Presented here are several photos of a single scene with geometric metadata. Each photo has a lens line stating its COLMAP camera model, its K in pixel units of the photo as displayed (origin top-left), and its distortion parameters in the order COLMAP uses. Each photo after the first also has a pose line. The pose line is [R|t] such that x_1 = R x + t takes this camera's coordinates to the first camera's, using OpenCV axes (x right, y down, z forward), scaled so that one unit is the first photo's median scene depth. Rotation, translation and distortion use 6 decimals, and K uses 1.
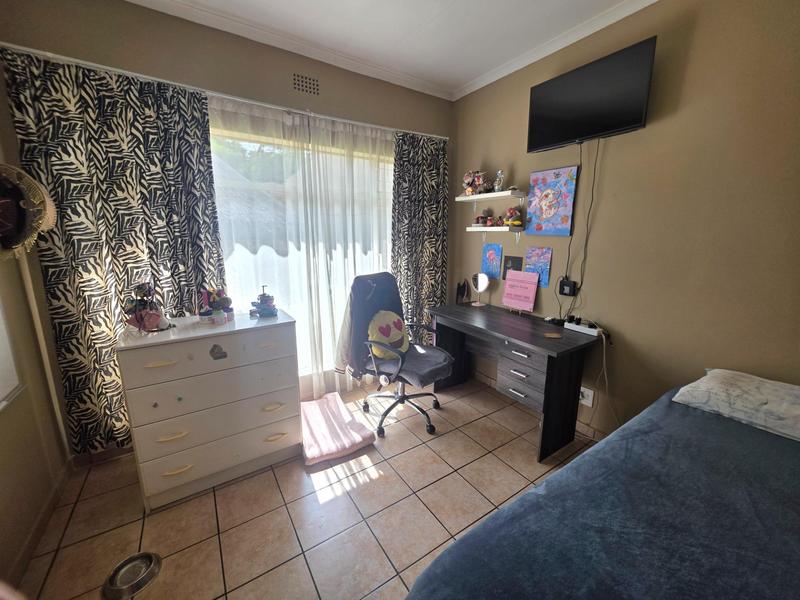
lens RADIAL K [[319.8, 0, 401.3], [0, 319.8, 298.6], [0, 0, 1]] dist [-0.001933, 0.000389]
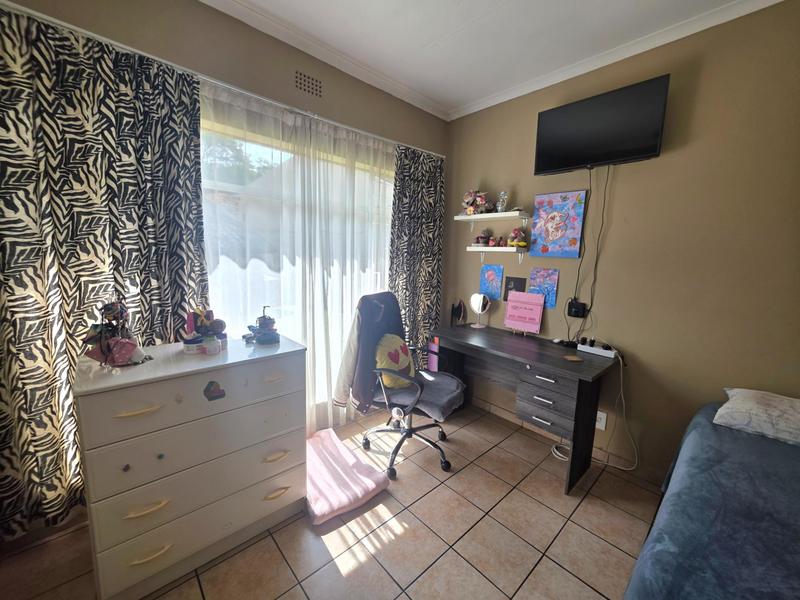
lens RADIAL K [[319.8, 0, 400.2], [0, 319.8, 299.3], [0, 0, 1]] dist [-0.001933, 0.000389]
pose [[0.986414, 0.007904, 0.164090, -0.212455], [0.002268, 0.998092, -0.061707, -0.005738], [-0.164265, 0.061241, 0.984513, 0.116950]]
